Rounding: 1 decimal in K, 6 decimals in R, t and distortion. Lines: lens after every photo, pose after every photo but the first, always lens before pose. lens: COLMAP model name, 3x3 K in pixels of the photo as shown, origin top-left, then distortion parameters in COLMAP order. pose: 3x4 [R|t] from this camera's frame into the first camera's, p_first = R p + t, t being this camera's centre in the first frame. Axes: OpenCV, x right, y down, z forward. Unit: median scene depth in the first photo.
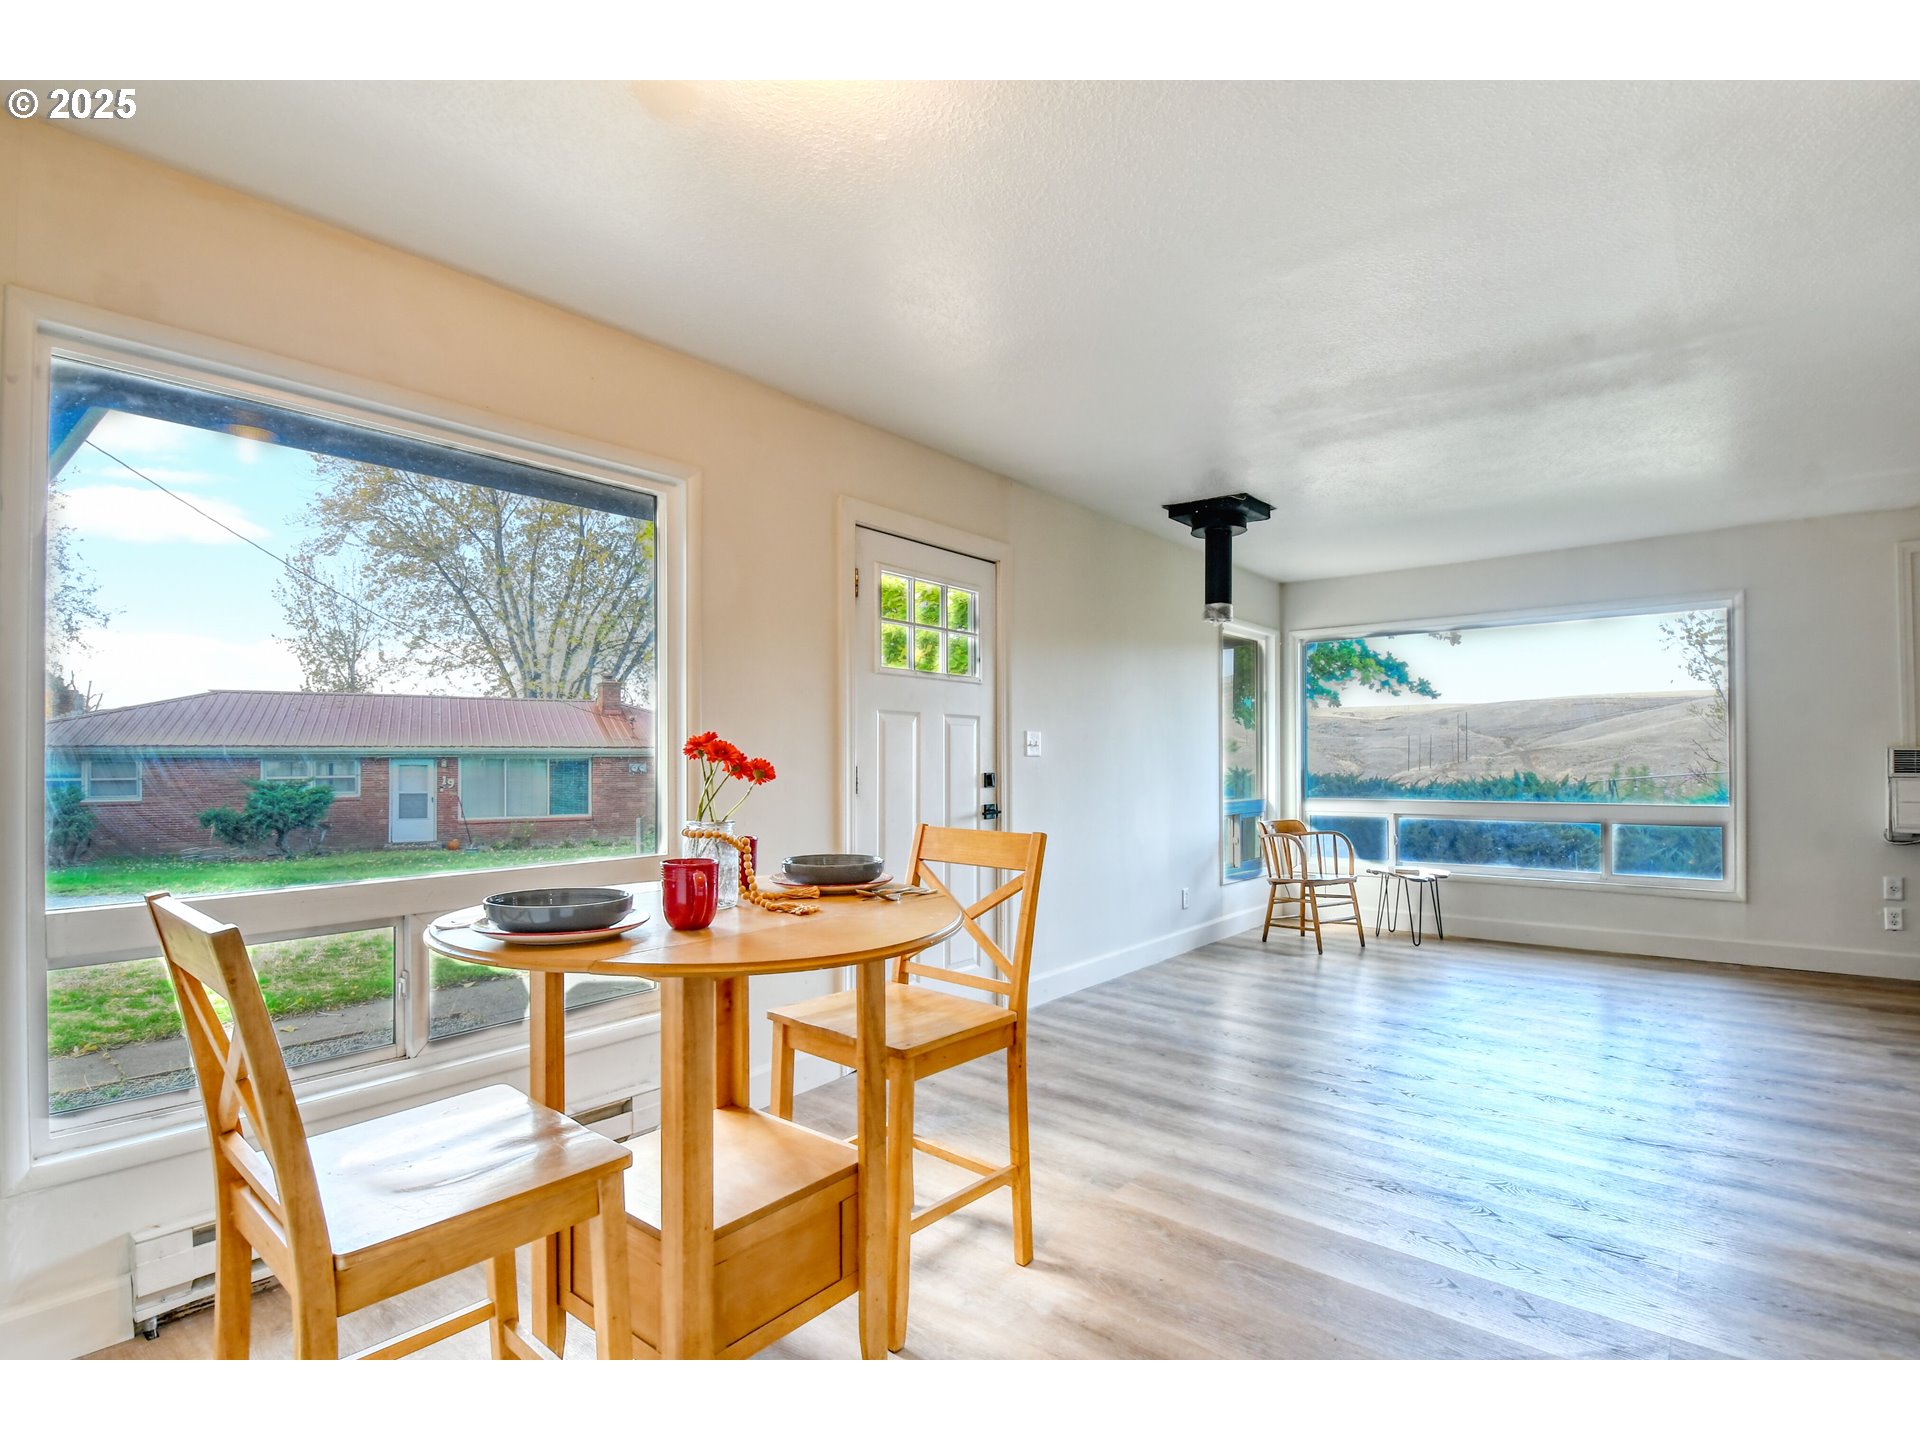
lens RADIAL K [[933.7, 0, 964.6], [0, 933.7, 759.4], [0, 0, 1]] dist [0.000077, -0.018832]
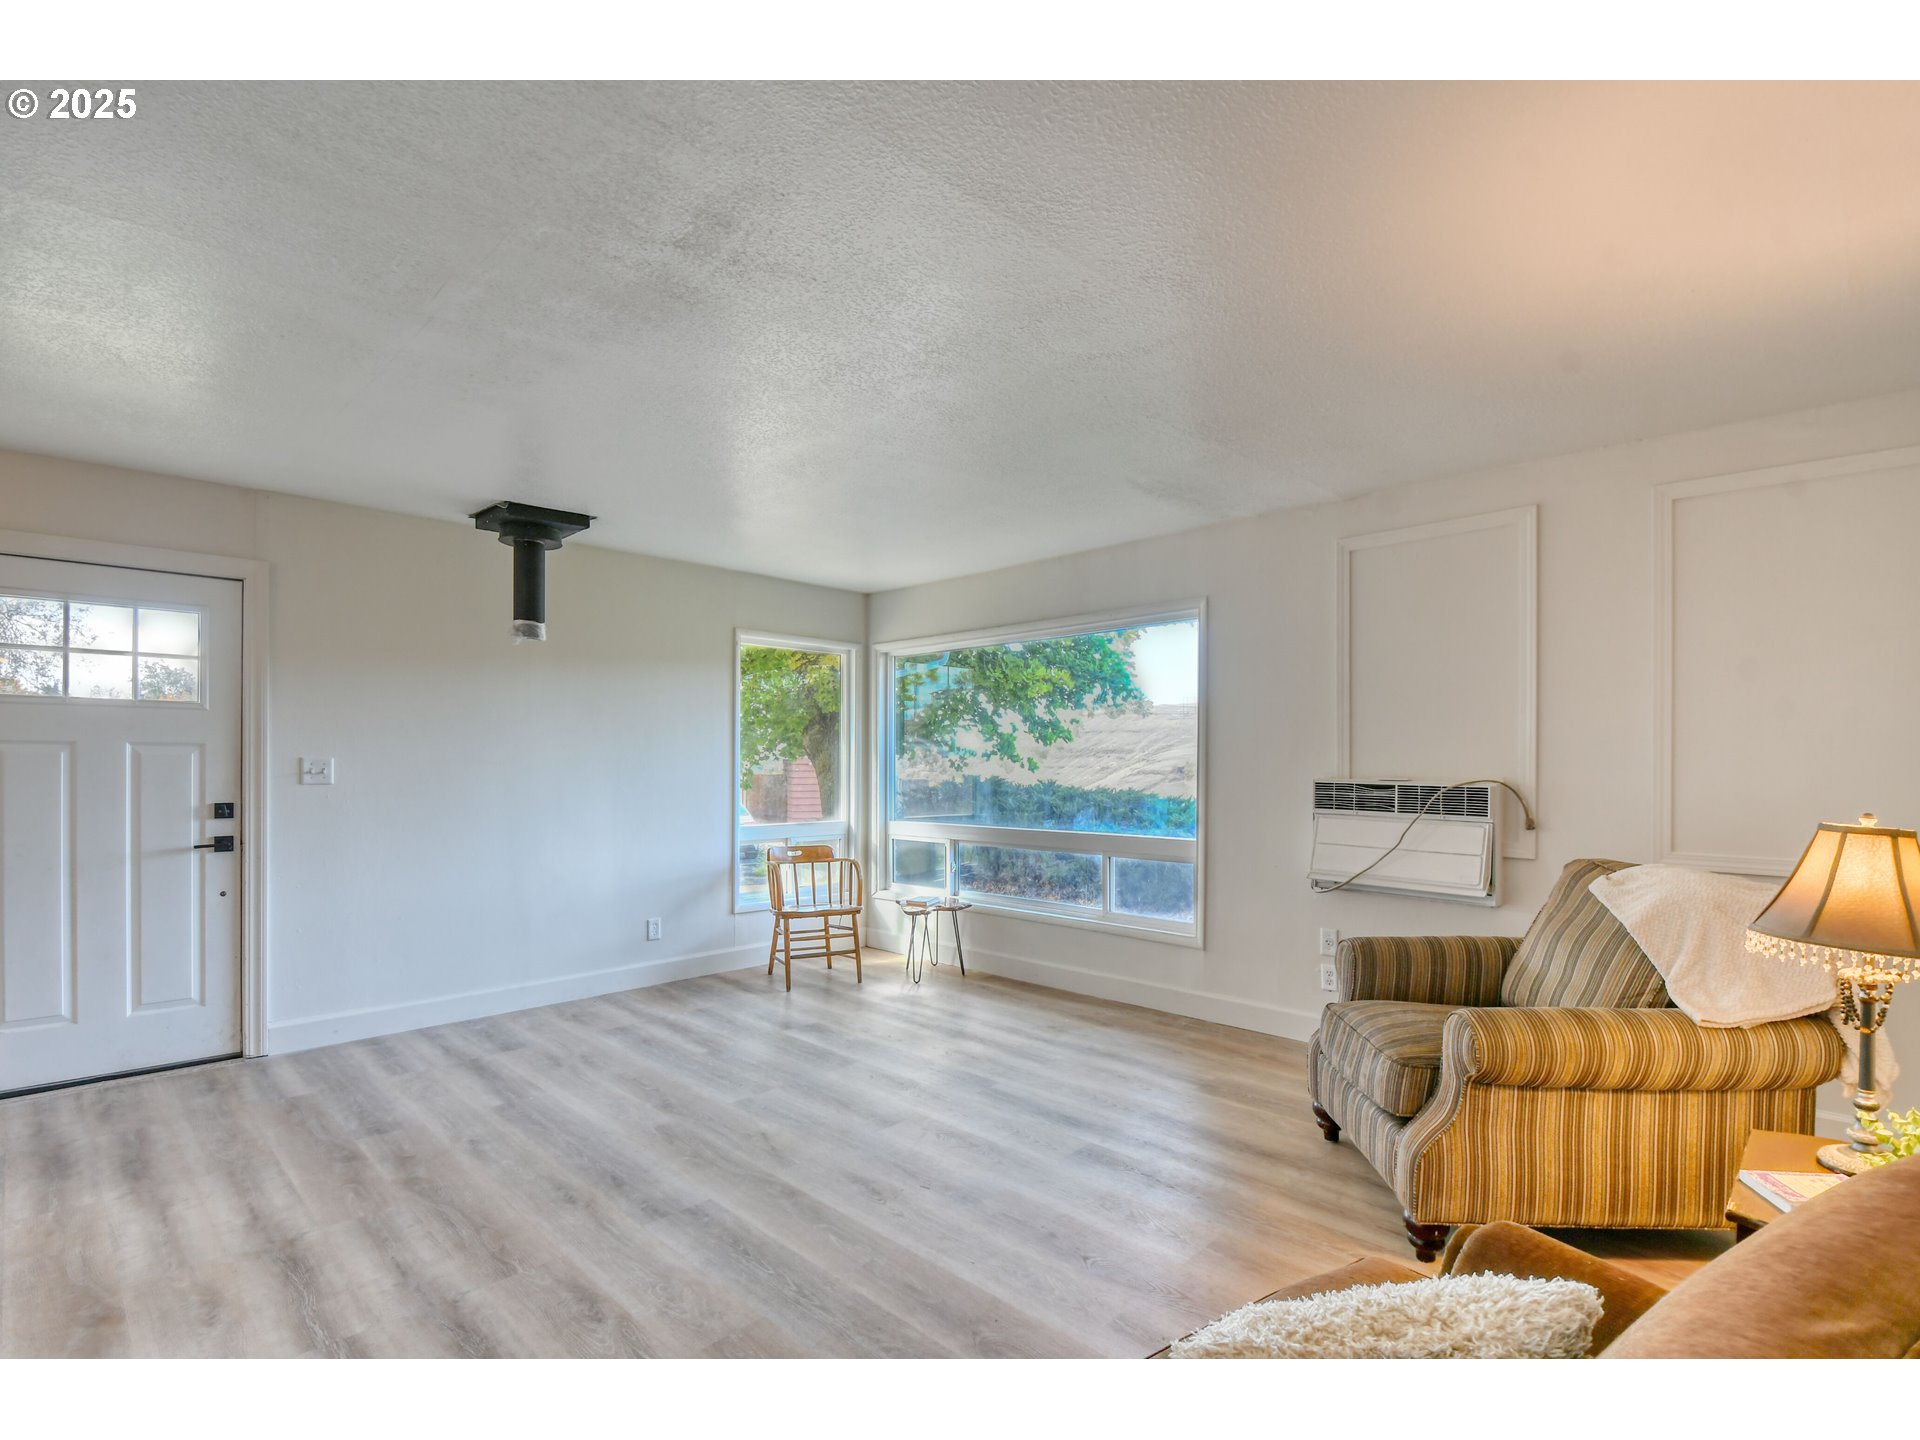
lens RADIAL K [[933.7, 0, 964.6], [0, 933.7, 759.4], [0, 0, 1]] dist [0.000077, -0.018832]
pose [[0.998421, 0.007007, -0.055743, 0.720321], [-0.007087, 0.999974, -0.001225, -0.029563], [0.055733, 0.001619, 0.998444, 0.087916]]
